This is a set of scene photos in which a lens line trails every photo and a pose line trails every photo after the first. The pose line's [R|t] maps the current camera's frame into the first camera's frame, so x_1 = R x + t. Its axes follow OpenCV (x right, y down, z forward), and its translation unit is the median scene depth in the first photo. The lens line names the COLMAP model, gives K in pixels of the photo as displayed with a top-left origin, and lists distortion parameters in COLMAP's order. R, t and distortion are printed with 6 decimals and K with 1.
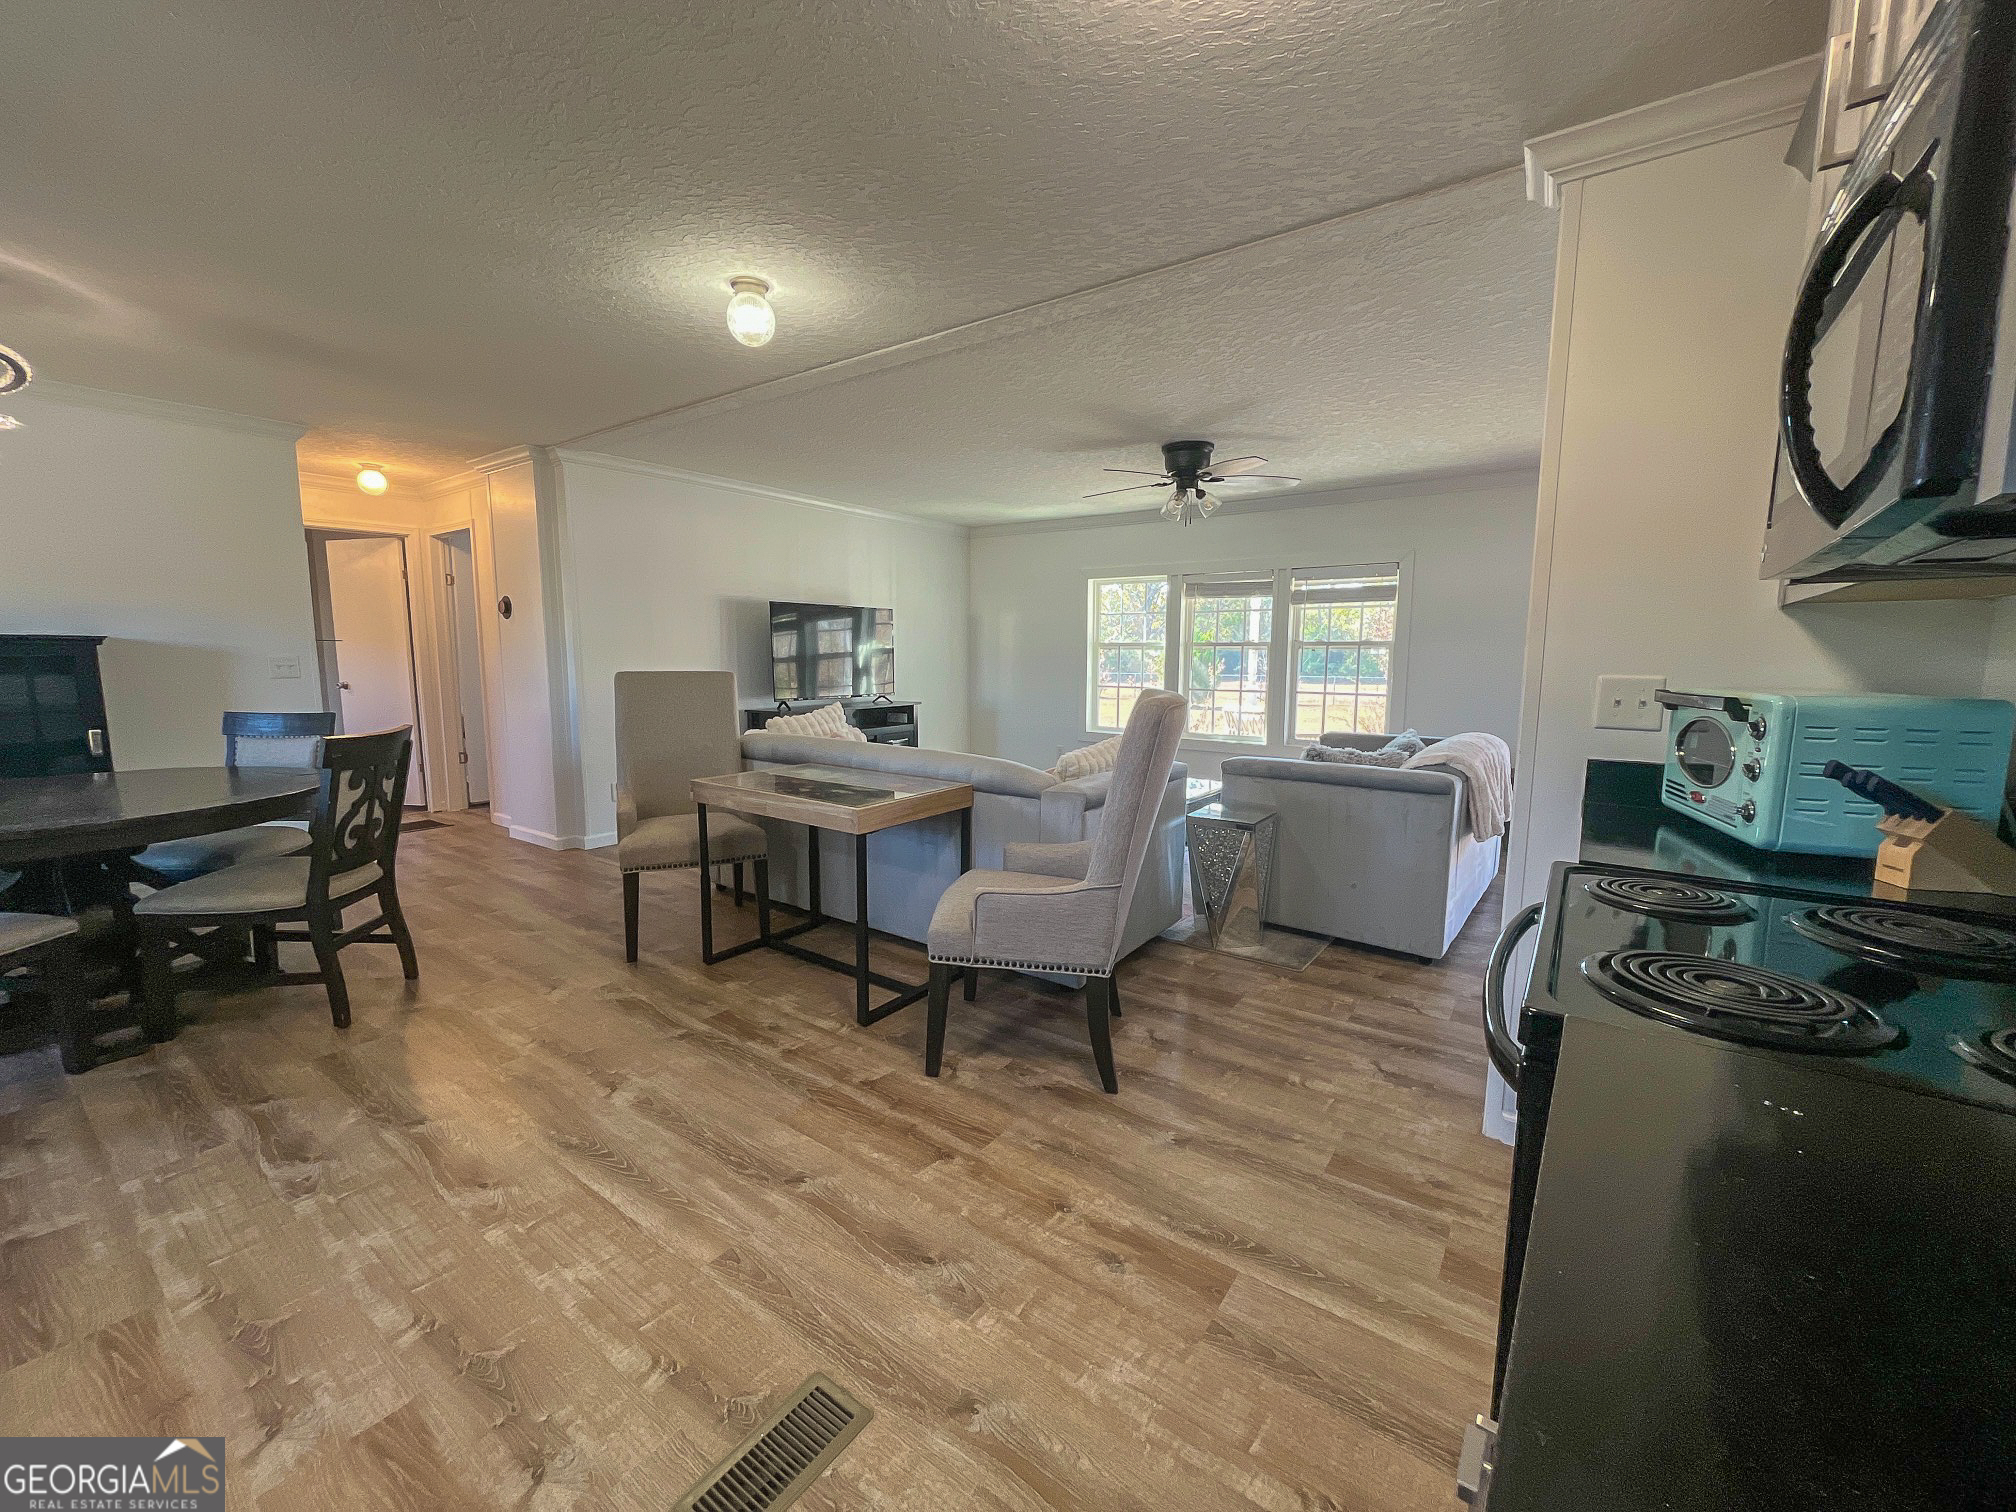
lens RADIAL K [[814.9, 0, 1009.8], [0, 814.9, 751.4], [0, 0, 1]] dist [-0.005272, 0.000848]
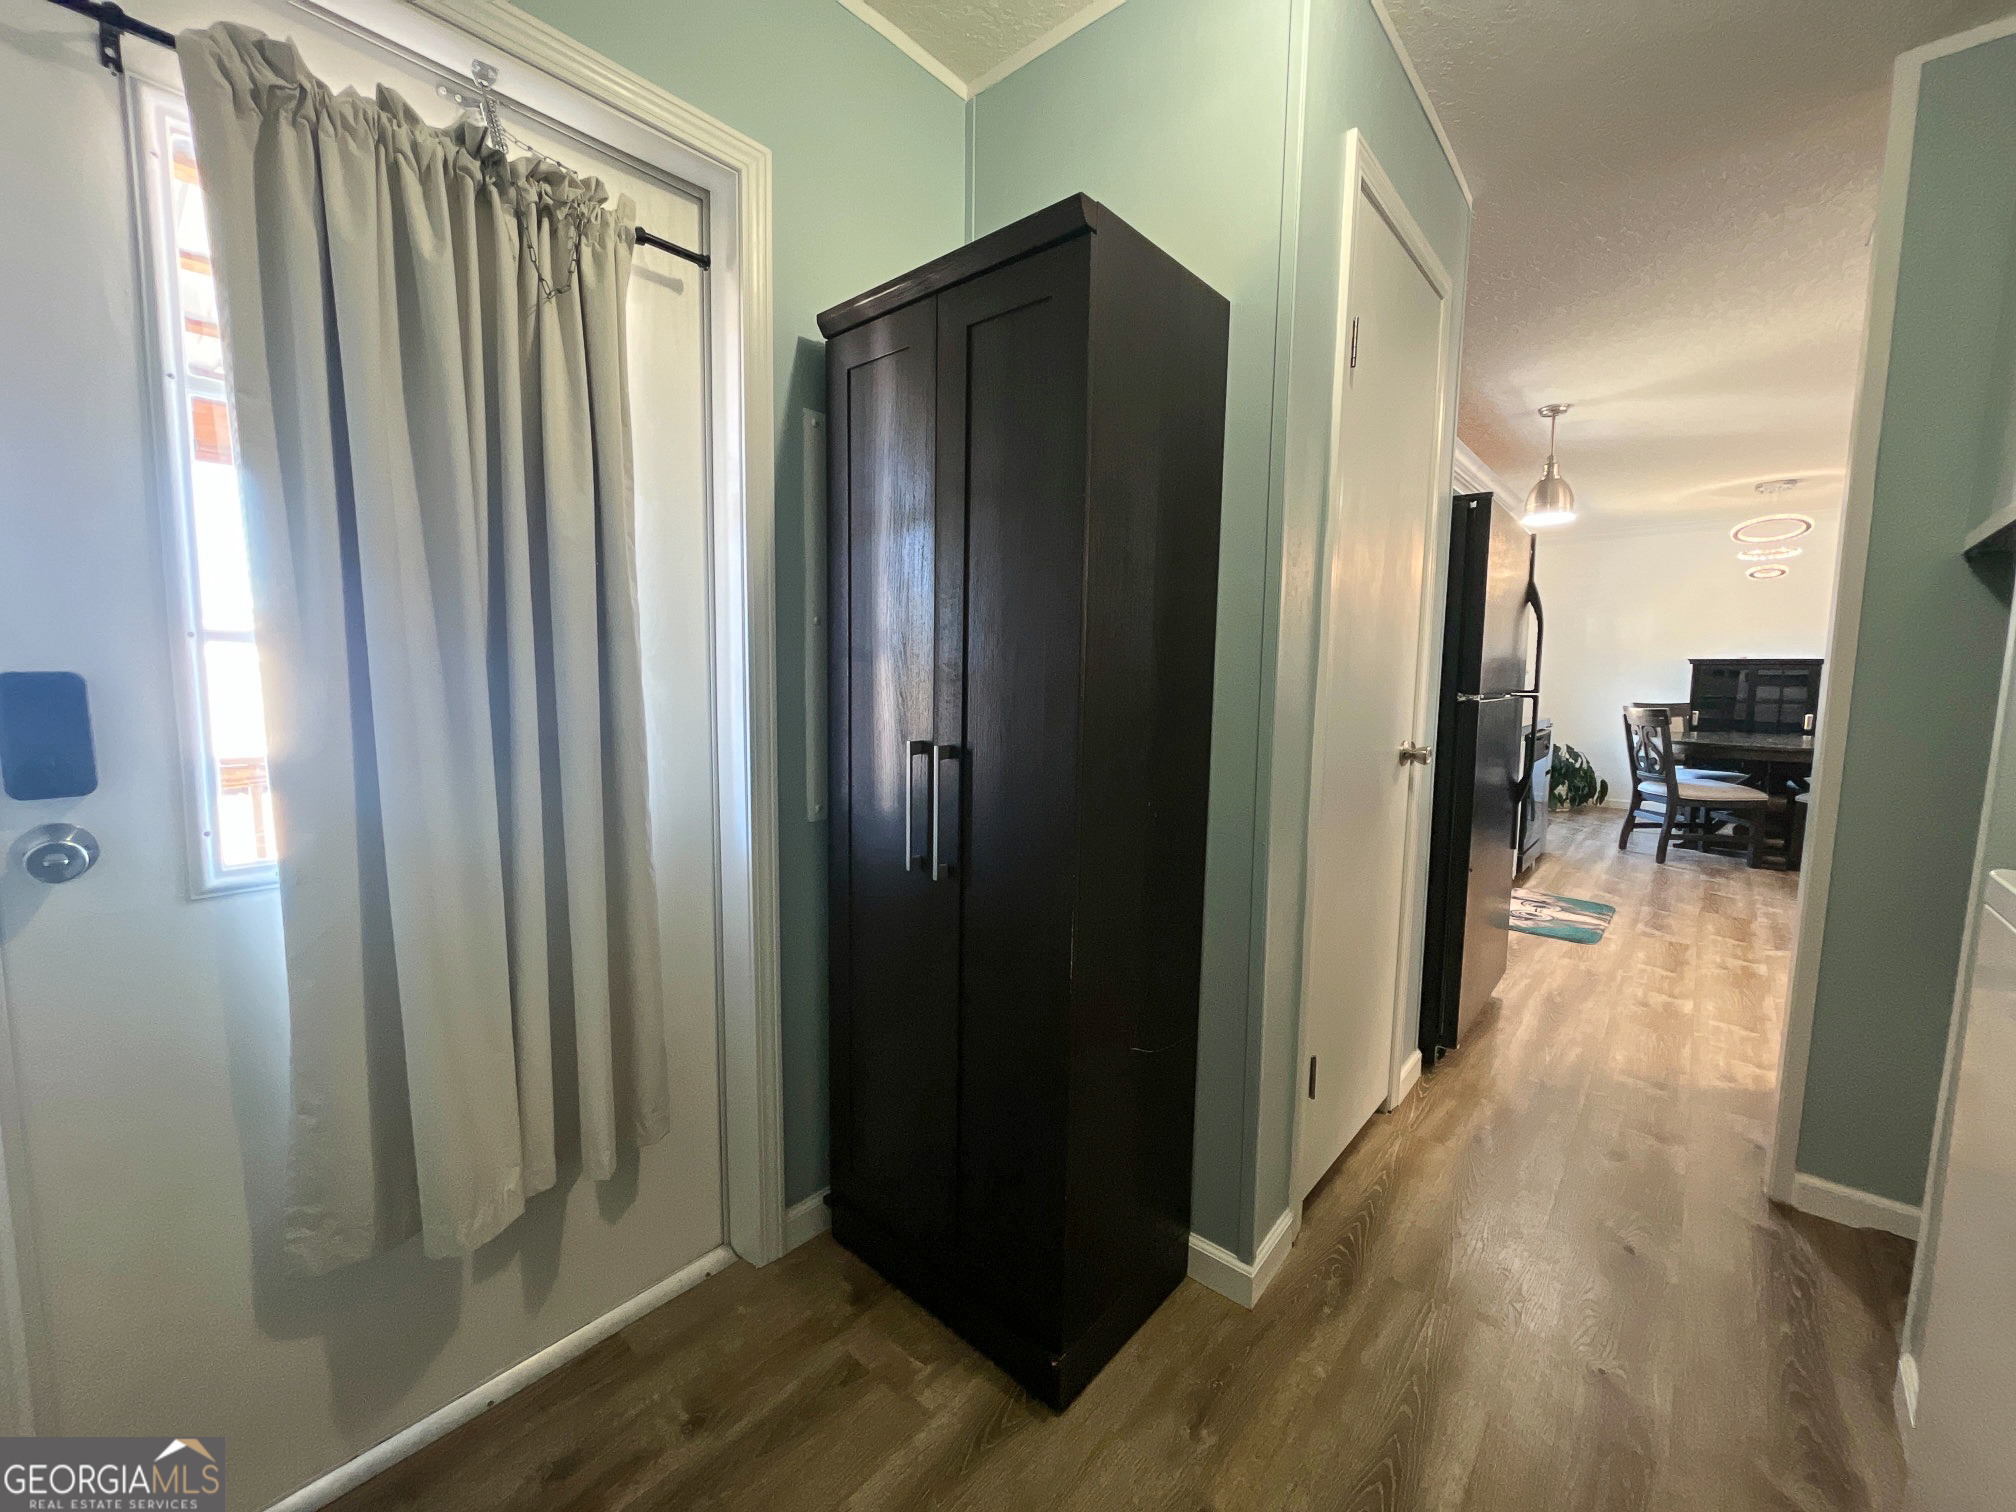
lens RADIAL K [[814.9, 0, 995.2], [0, 814.9, 750.6], [0, 0, 1]] dist [-0.005272, 0.000848]
pose [[-0.093286, 0.094912, -0.991105, 0.898540], [-0.127582, 0.986100, 0.106441, 0.106432], [0.987431, 0.136376, -0.079880, -0.667709]]
